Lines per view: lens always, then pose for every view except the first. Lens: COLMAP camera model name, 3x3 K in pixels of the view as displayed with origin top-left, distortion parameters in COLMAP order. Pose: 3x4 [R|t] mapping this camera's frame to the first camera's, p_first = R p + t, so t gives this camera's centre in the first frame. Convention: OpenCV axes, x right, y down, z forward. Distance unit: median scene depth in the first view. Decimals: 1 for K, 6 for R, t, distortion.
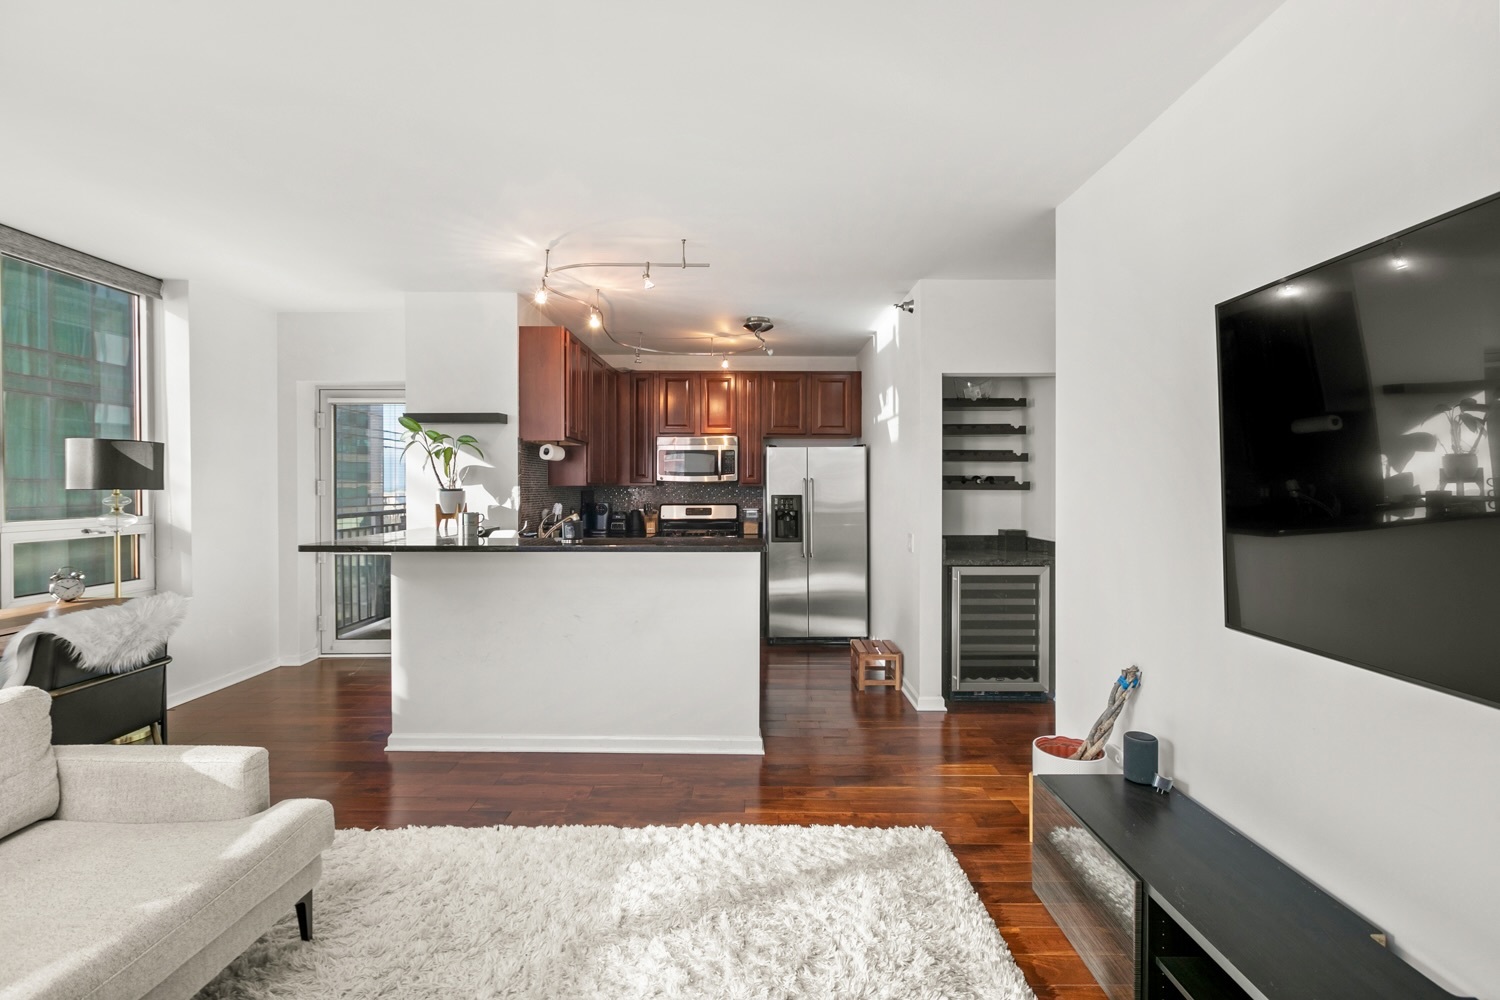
lens RADIAL K [[667.0, 0, 743.4], [0, 667.0, 492.3], [0, 0, 1]] dist [0.004124, -0.000280]
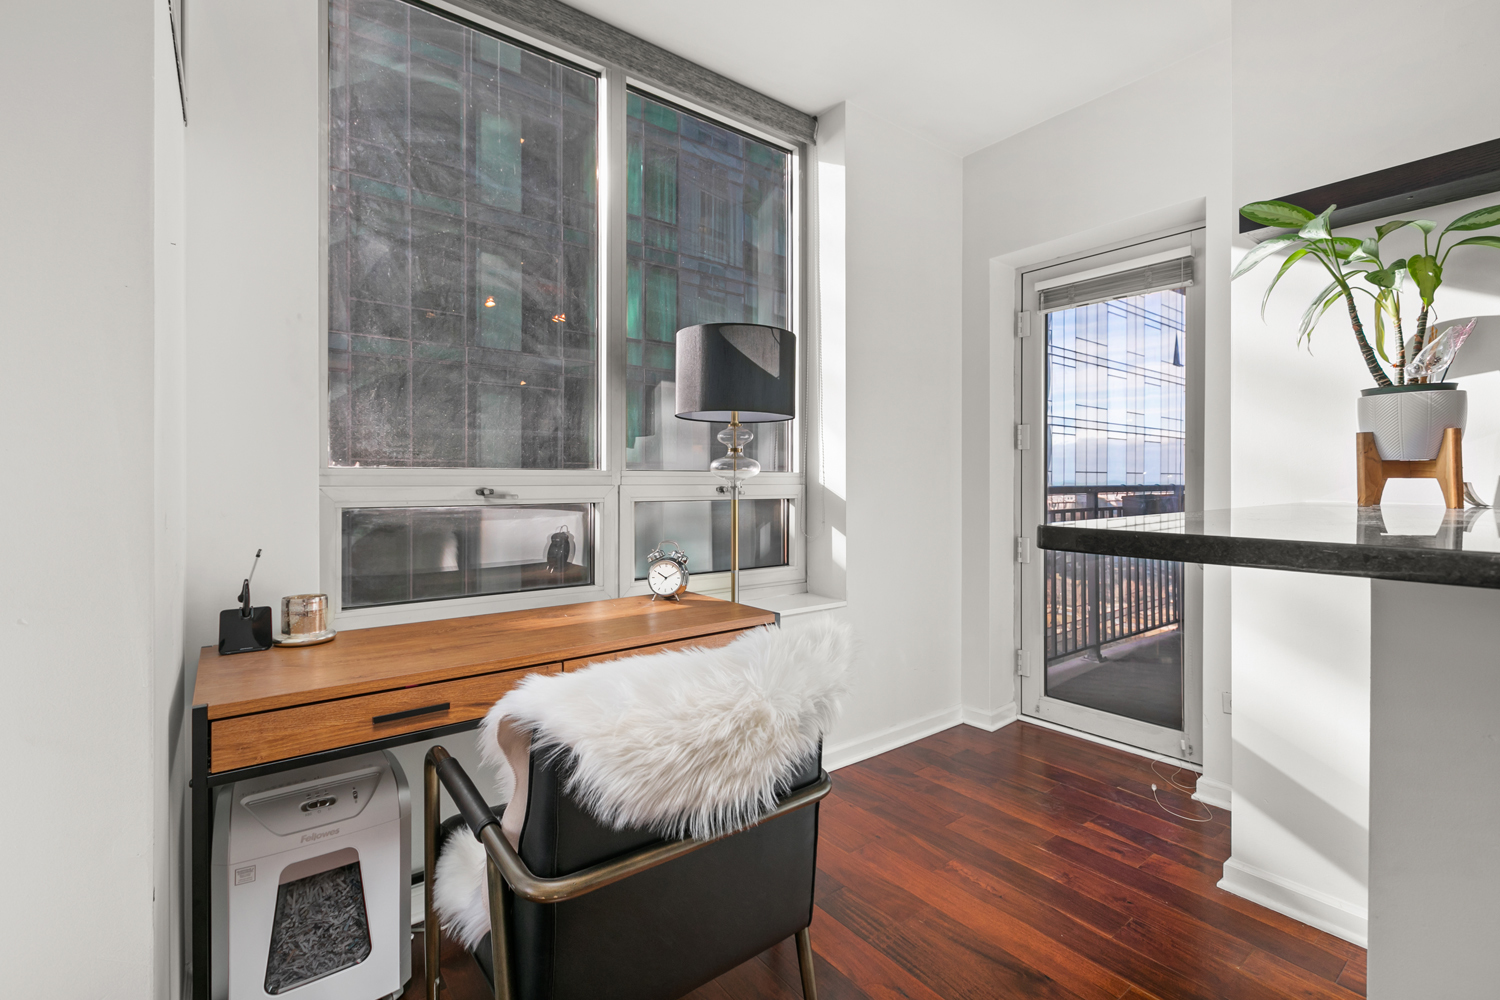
lens RADIAL K [[667.0, 0, 756.7], [0, 667.0, 485.5], [0, 0, 1]] dist [0.004124, -0.000280]
pose [[0.624792, 0.006486, -0.780764, -0.347176], [-0.008797, 0.999961, 0.001268, 0.042773], [0.780741, 0.006076, 0.624825, 0.486887]]
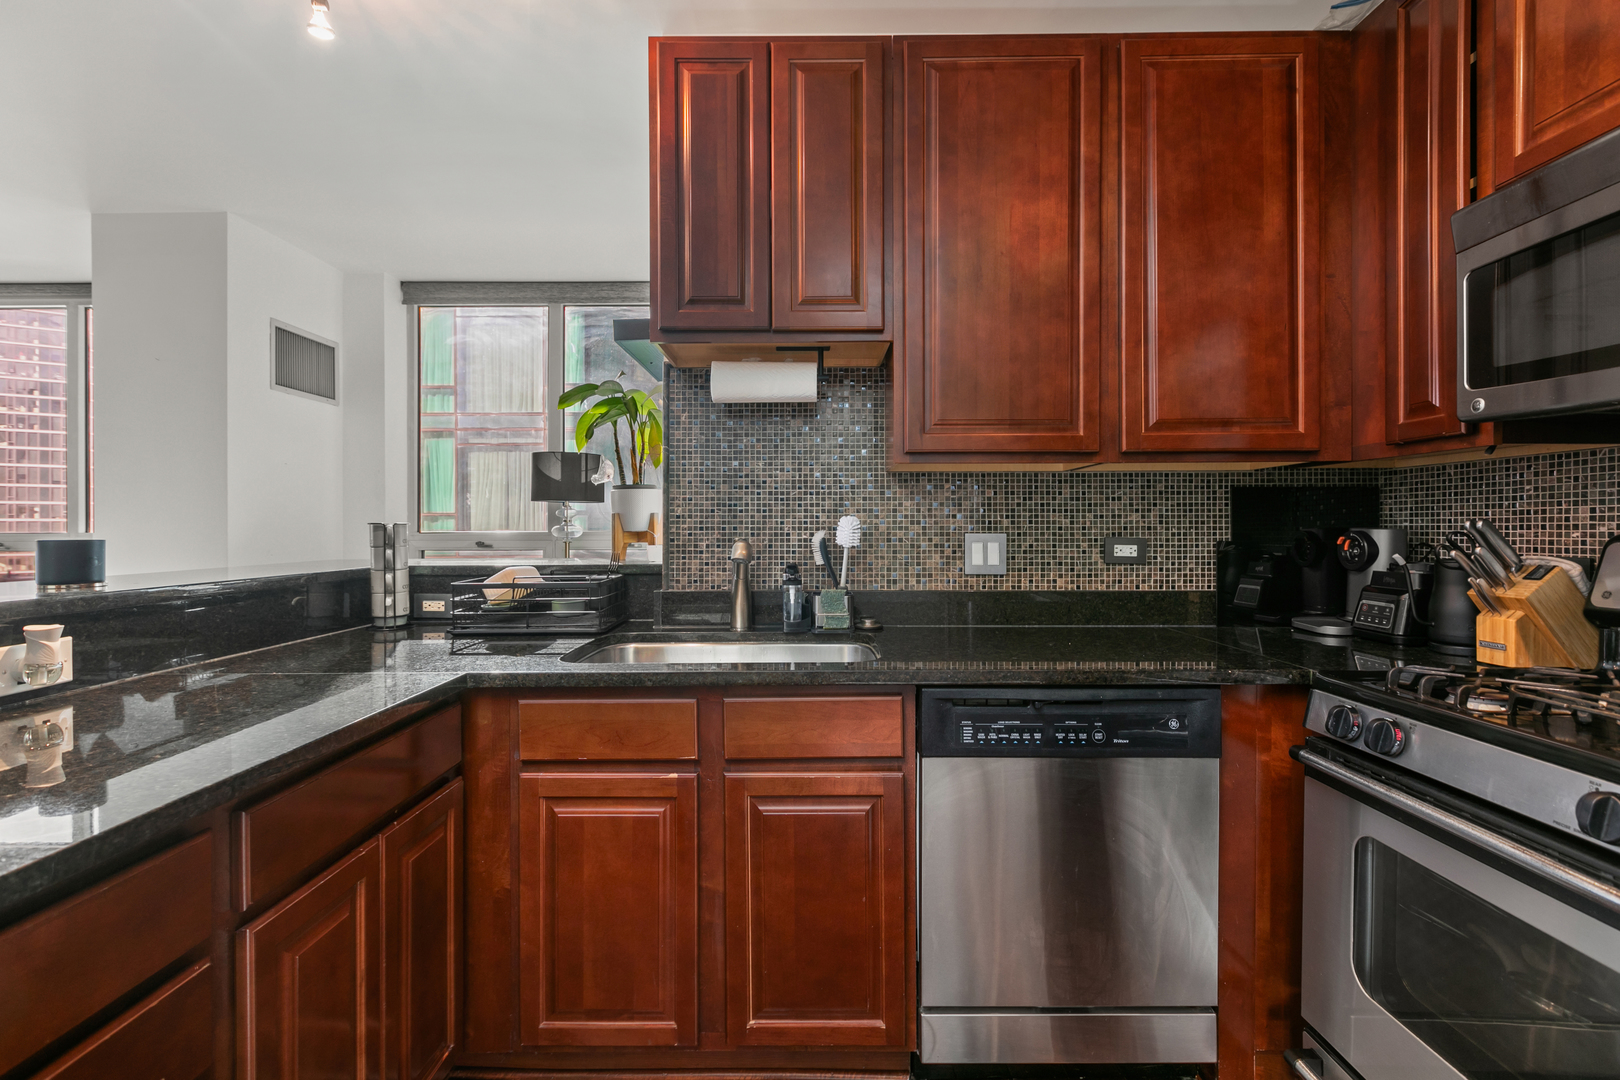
lens RADIAL K [[720.4, 0, 812.4], [0, 720.4, 532.5], [0, 0, 1]] dist [0.004124, -0.000280]
pose [[0.003739, 0.005913, -0.999976, 0.132603], [-0.009406, 0.999938, 0.005877, 0.024418], [0.999949, 0.009384, 0.003795, 1.039795]]
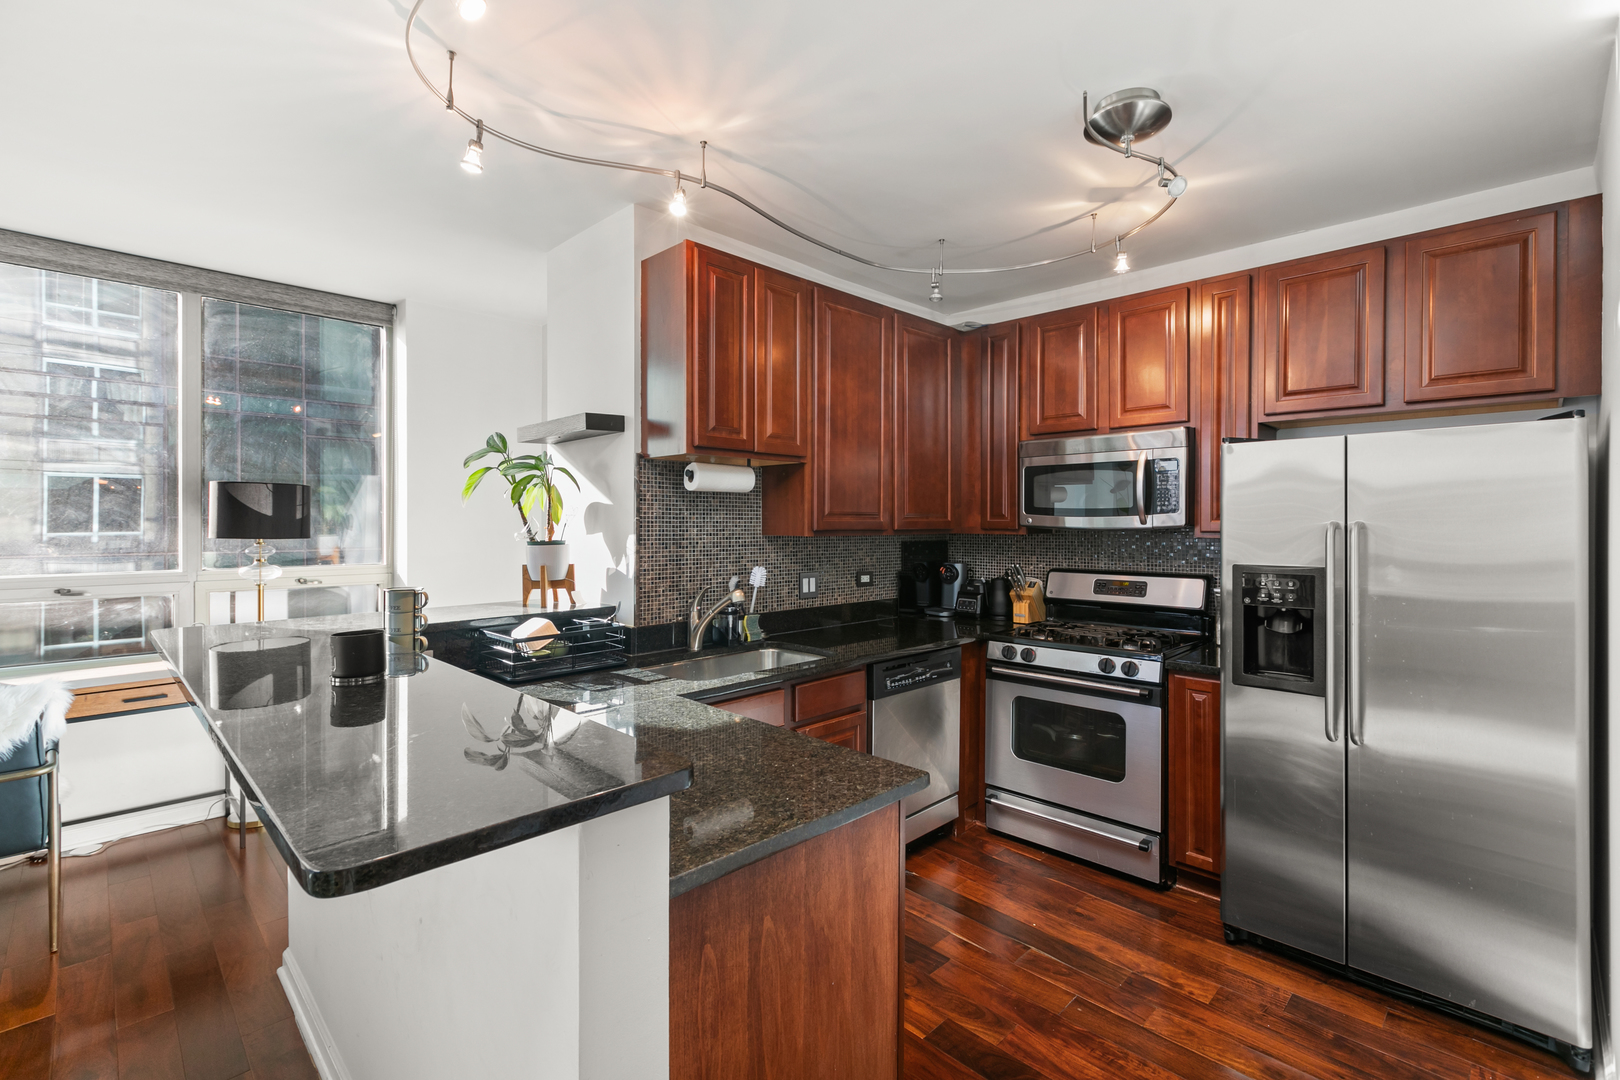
lens RADIAL K [[720.4, 0, 817.3], [0, 720.4, 529.6], [0, 0, 1]] dist [0.004124, -0.000280]
pose [[0.712869, 0.006223, -0.701269, 0.202949], [-0.009652, 0.999953, -0.000938, -0.016330], [0.701230, 0.007437, 0.712896, 0.634064]]
